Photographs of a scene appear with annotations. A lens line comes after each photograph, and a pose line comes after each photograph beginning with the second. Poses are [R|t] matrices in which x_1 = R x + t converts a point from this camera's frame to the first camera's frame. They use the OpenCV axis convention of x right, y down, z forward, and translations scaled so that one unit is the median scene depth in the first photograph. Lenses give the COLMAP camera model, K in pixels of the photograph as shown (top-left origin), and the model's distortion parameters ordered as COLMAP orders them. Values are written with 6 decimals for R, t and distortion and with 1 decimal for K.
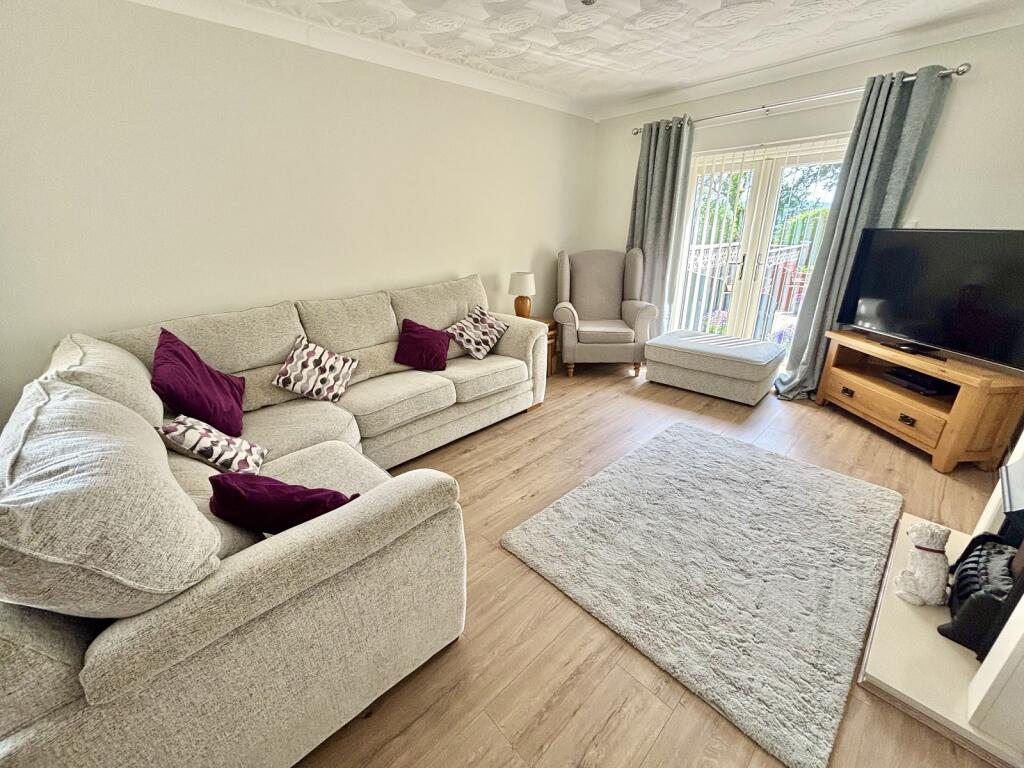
lens RADIAL K [[401.8, 0, 525.0], [0, 401.8, 385.0], [0, 0, 1]] dist [0.000890, 0.000085]
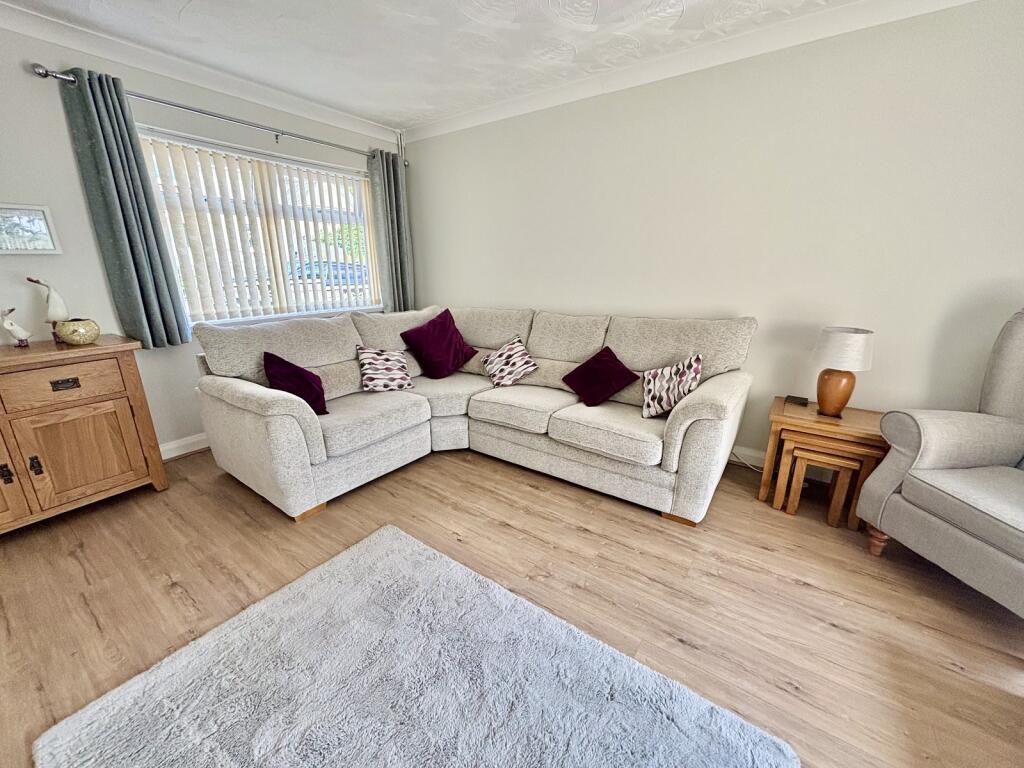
lens RADIAL K [[413.0, 0, 509.9], [0, 413.0, 382.1], [0, 0, 1]] dist [-0.000344, 0.000029]
pose [[0.166762, 0.281922, -0.944834, 0.643628], [-0.355833, 0.910883, 0.208987, -0.222916], [0.919551, 0.301352, 0.252218, 0.604882]]
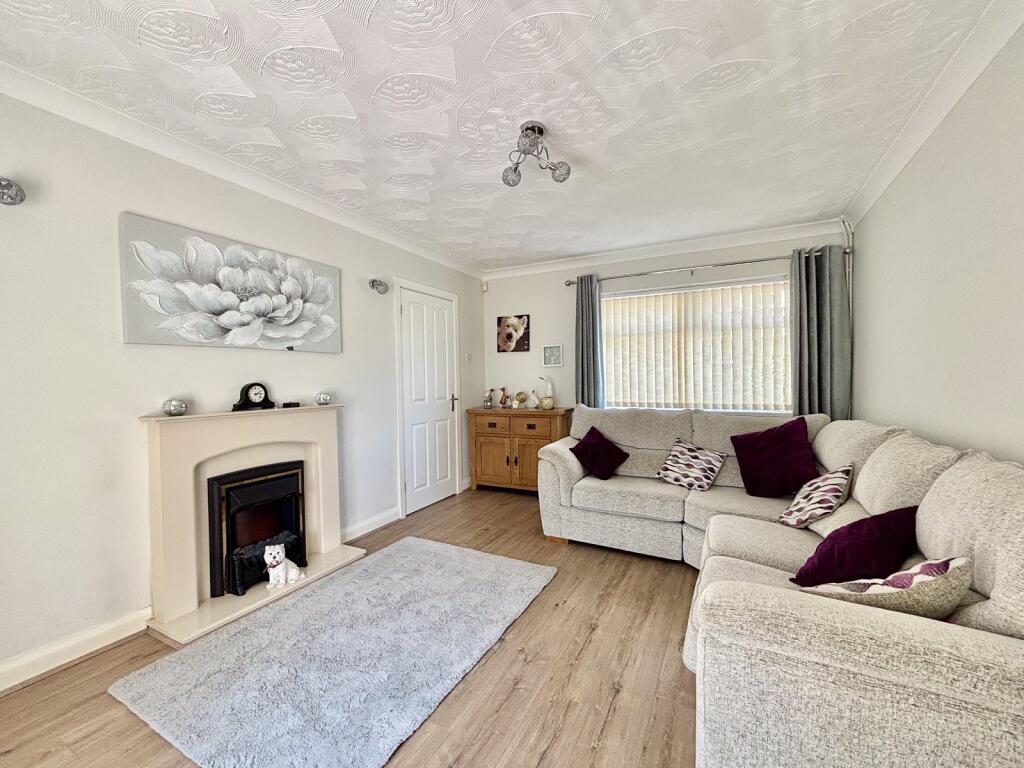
lens RADIAL K [[413.0, 0, 509.9], [0, 413.0, 382.1], [0, 0, 1]] dist [-0.000344, 0.000029]
pose [[-0.954737, 0.020708, -0.296730, 0.330129], [-0.089239, 0.931681, 0.352147, -0.460255], [0.283750, 0.362687, -0.887662, 1.324804]]
